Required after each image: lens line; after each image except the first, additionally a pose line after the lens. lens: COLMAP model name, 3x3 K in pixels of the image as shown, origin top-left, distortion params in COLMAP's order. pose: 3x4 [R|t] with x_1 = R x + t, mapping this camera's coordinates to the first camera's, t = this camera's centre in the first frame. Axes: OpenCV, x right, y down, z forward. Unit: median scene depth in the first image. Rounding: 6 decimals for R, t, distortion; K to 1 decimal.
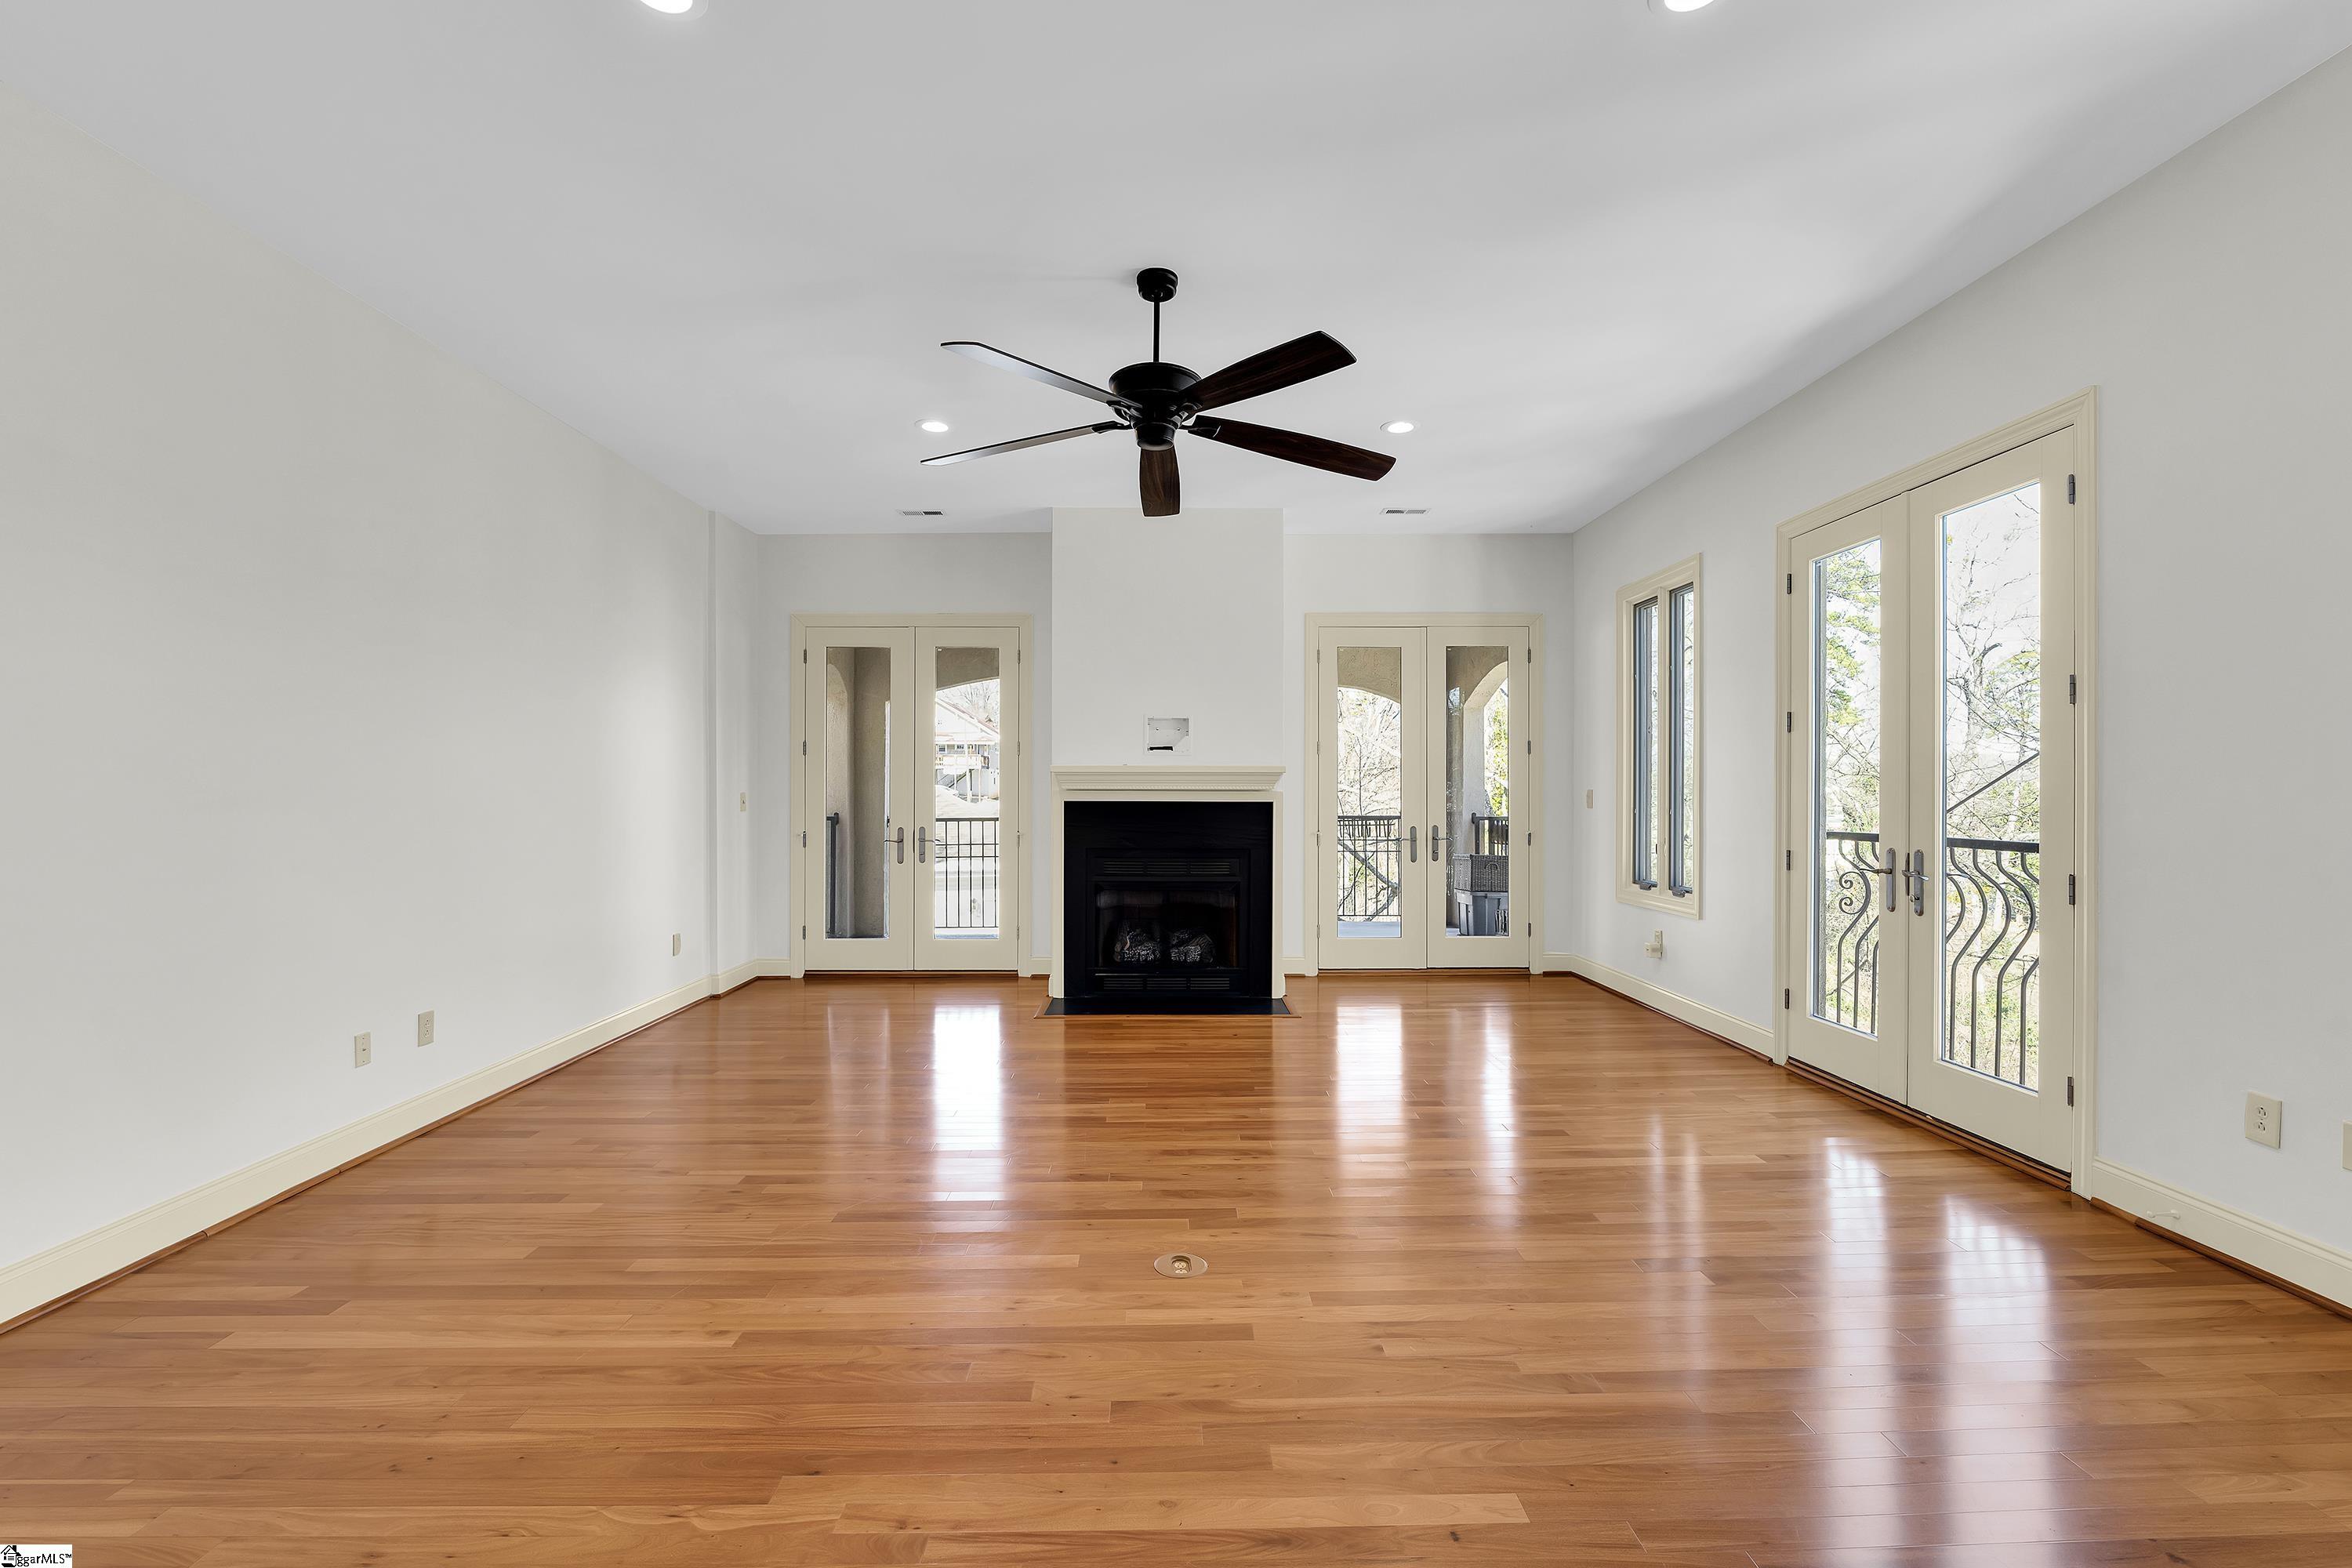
lens RADIAL K [[1076.3, 0, 1205.6], [0, 1076.3, 789.0], [0, 0, 1]] dist [-0.004241, -0.000164]
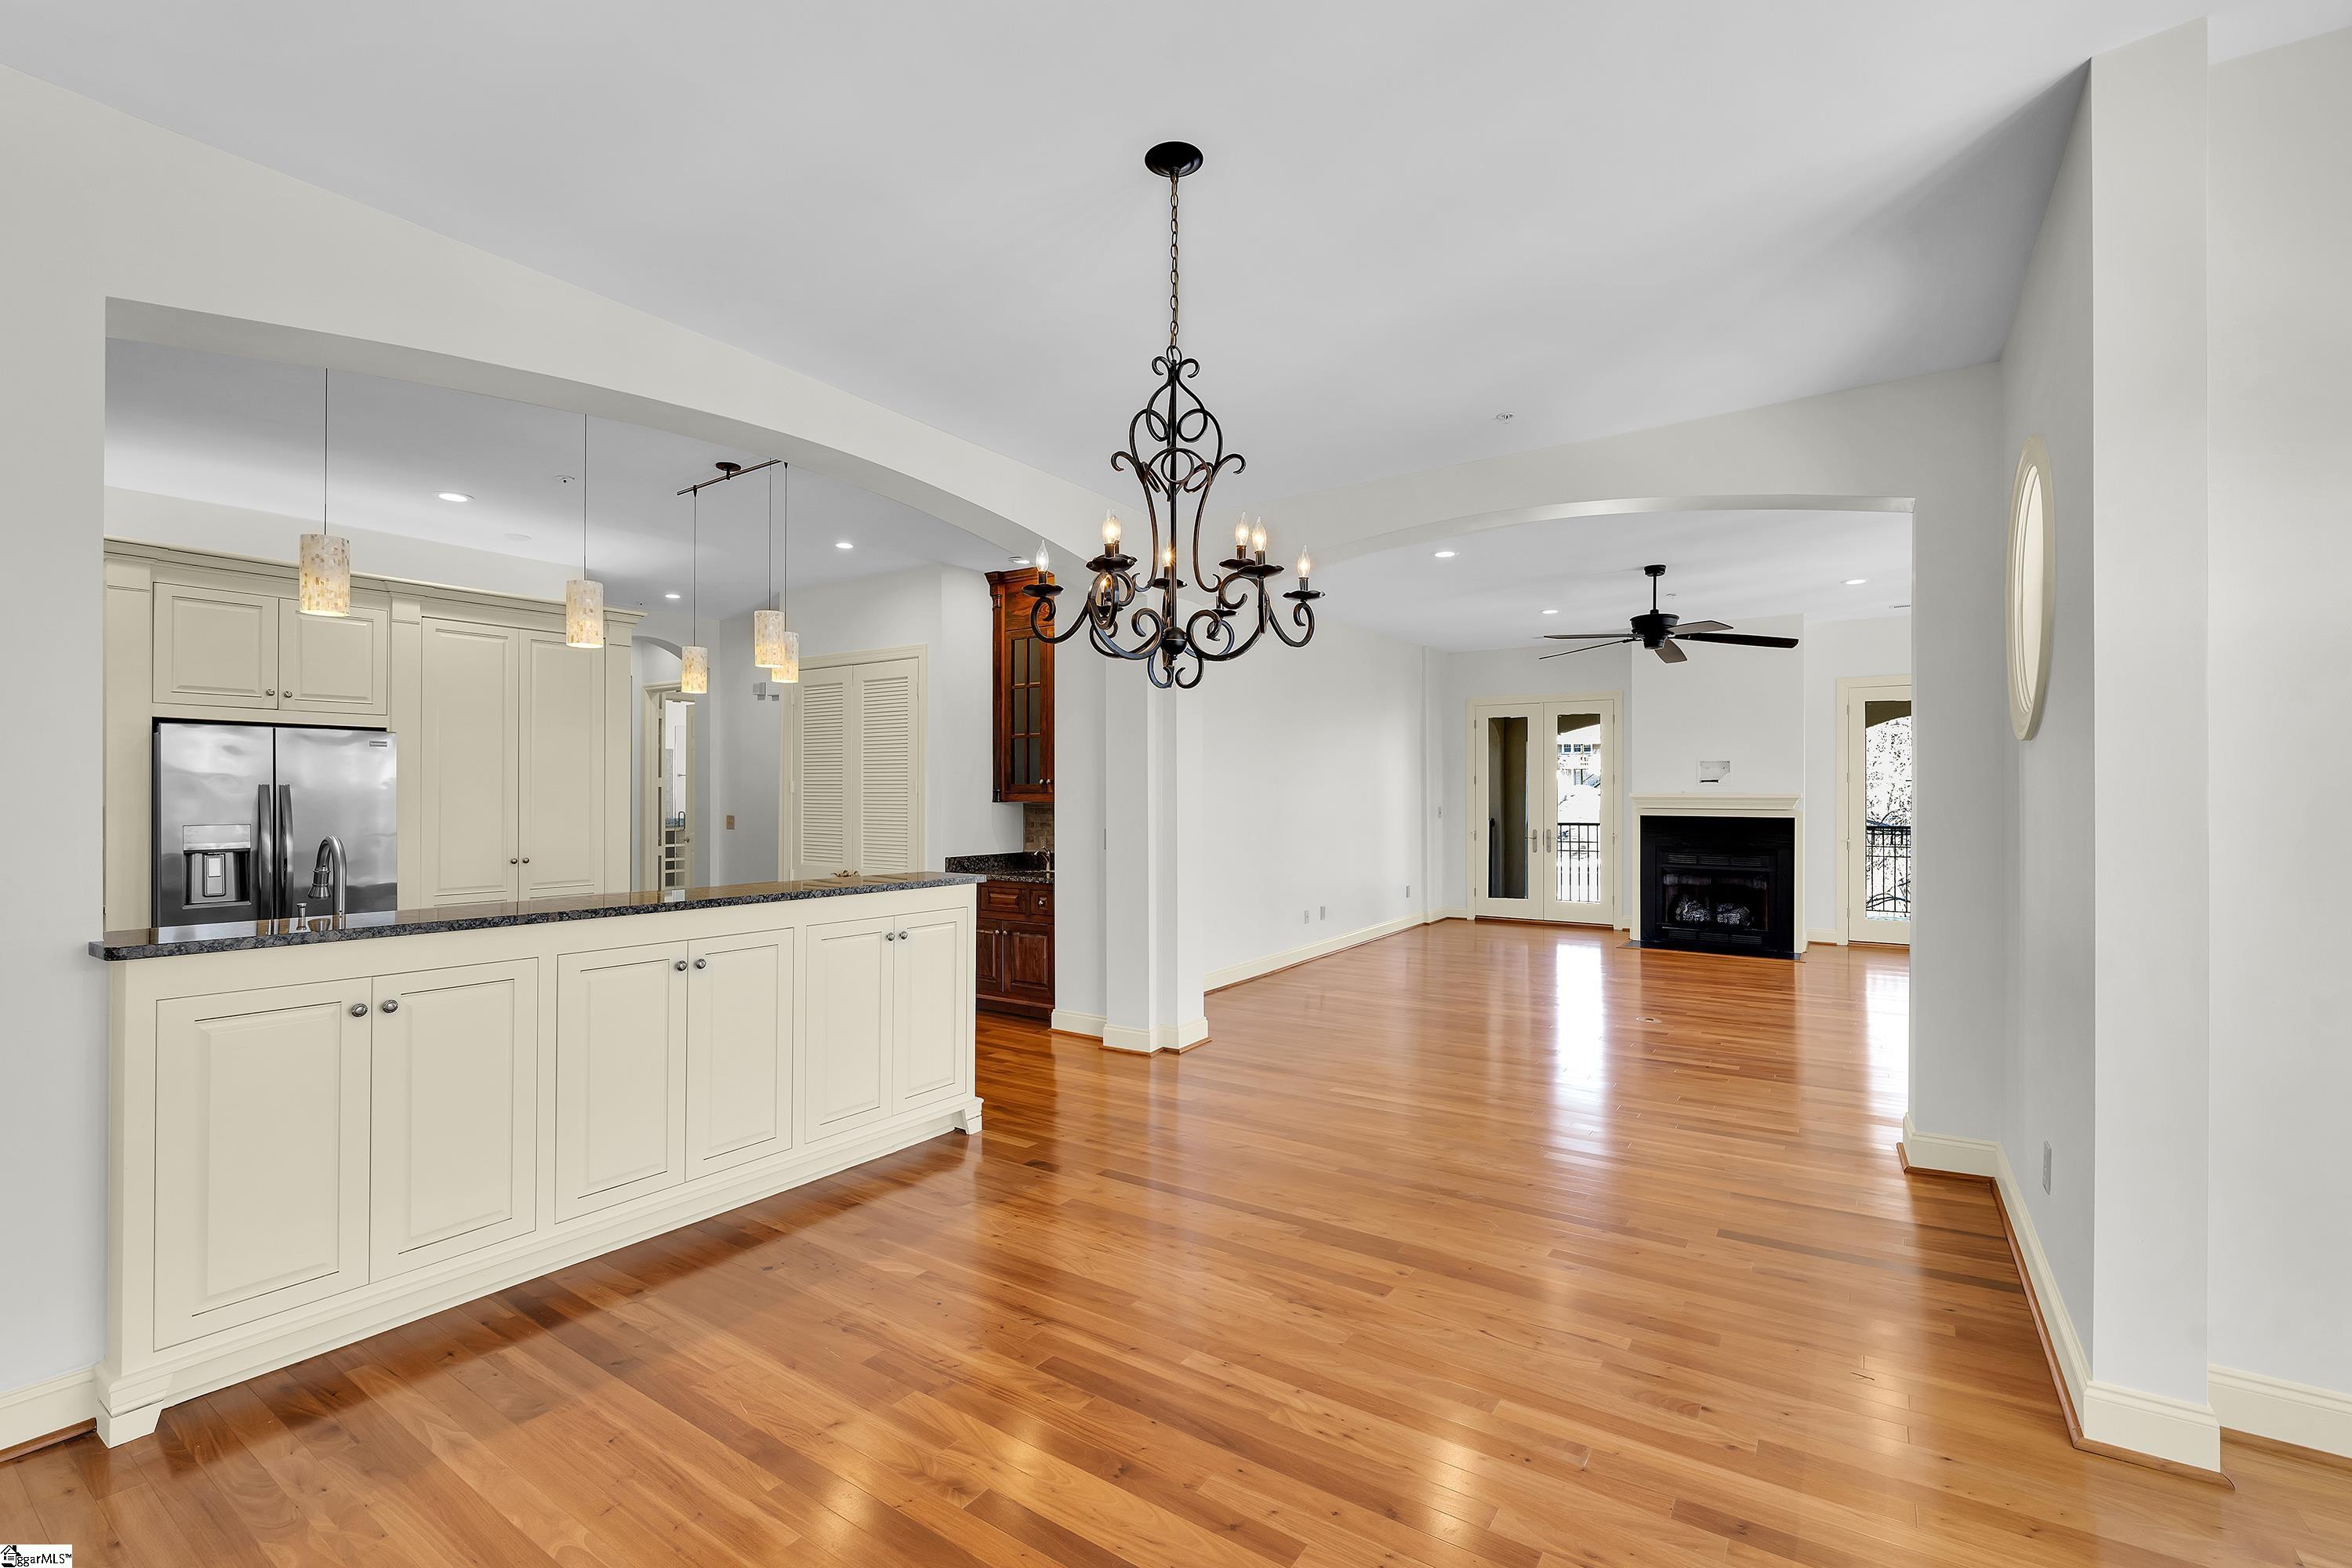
lens RADIAL K [[983.5, 0, 1161.4], [0, 983.5, 790.6], [0, 0, 1]] dist [-0.005173, -0.000235]
pose [[0.794299, -0.002132, -0.607524, 0.184321], [0.002848, 0.999996, 0.000214, -0.026776], [0.607521, -0.001900, 0.794301, -0.559552]]
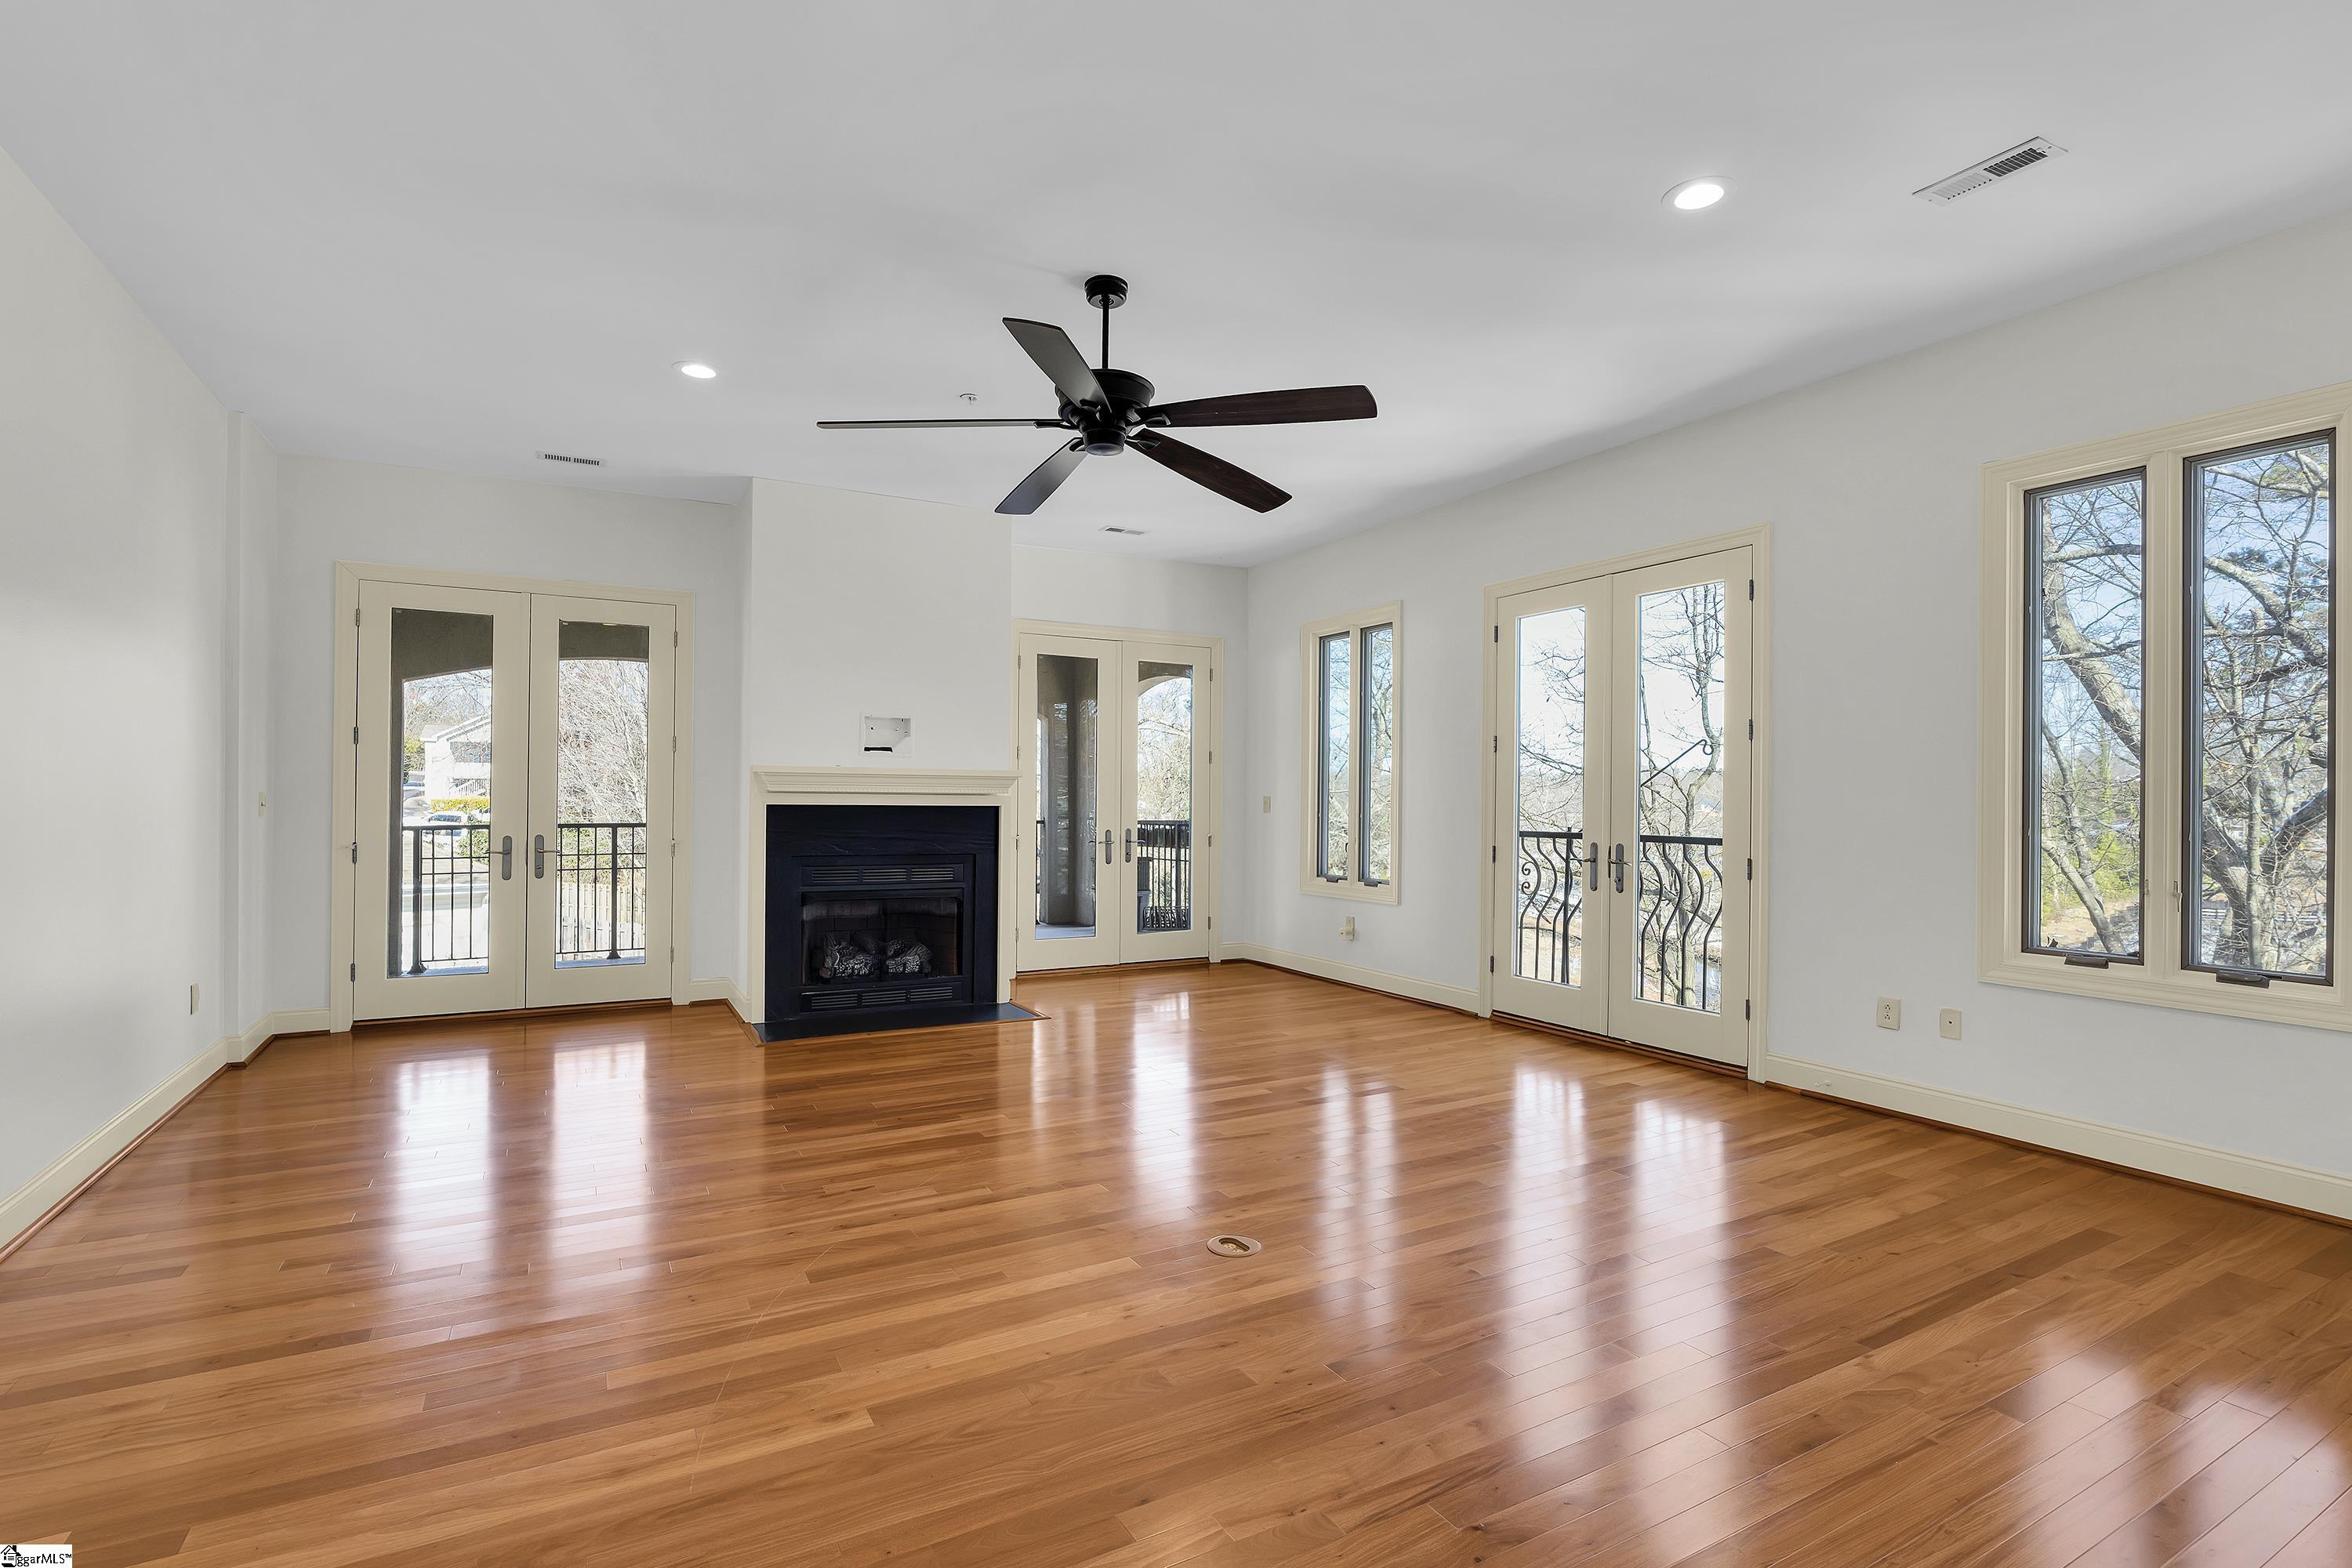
lens RADIAL K [[1060.9, 0, 1217.4], [0, 1060.9, 799.0], [0, 0, 1]] dist [-0.002566, -0.000558]
pose [[0.880989, 0.006937, 0.473085, -0.218803], [-0.009003, 0.999957, 0.002103, 0.001645], [-0.473051, -0.006111, 0.881014, 0.039817]]
